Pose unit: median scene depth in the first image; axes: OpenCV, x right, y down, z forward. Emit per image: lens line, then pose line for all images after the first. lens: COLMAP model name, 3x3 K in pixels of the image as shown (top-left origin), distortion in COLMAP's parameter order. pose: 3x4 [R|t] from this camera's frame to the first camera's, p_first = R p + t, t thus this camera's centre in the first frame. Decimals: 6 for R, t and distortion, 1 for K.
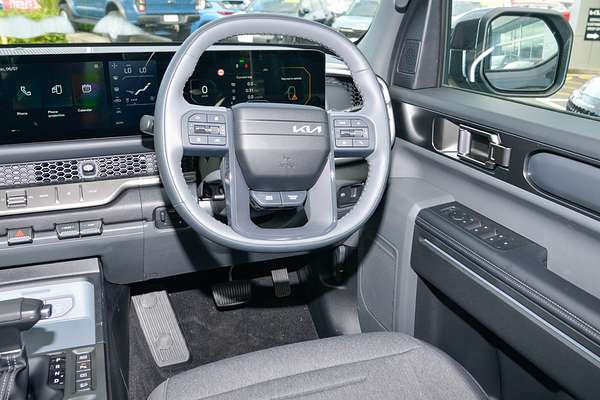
lens RADIAL K [[521.6, 0, 300.0], [0, 521.6, 200.0], [0, 0, 1]] dist [-0.161614, 0.122747]
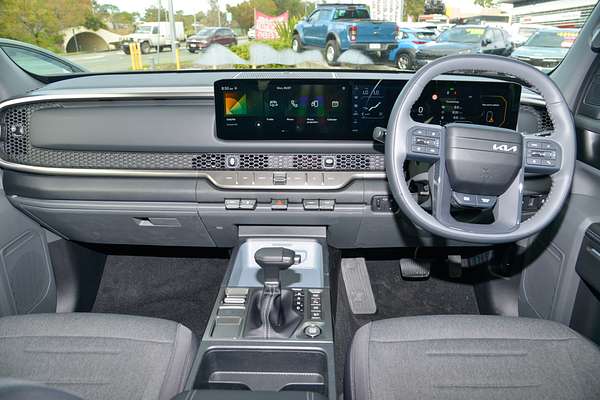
lens RADIAL K [[415.7, 0, 300.0], [0, 415.7, 200.0], [0, 0, 1]] dist [-0.127758, 0.050472]
pose [[0.922378, 0.118065, -0.367804, -0.064224], [-0.110055, 0.993005, 0.042758, 0.001536], [0.370280, 0.001040, 0.928920, -0.077736]]
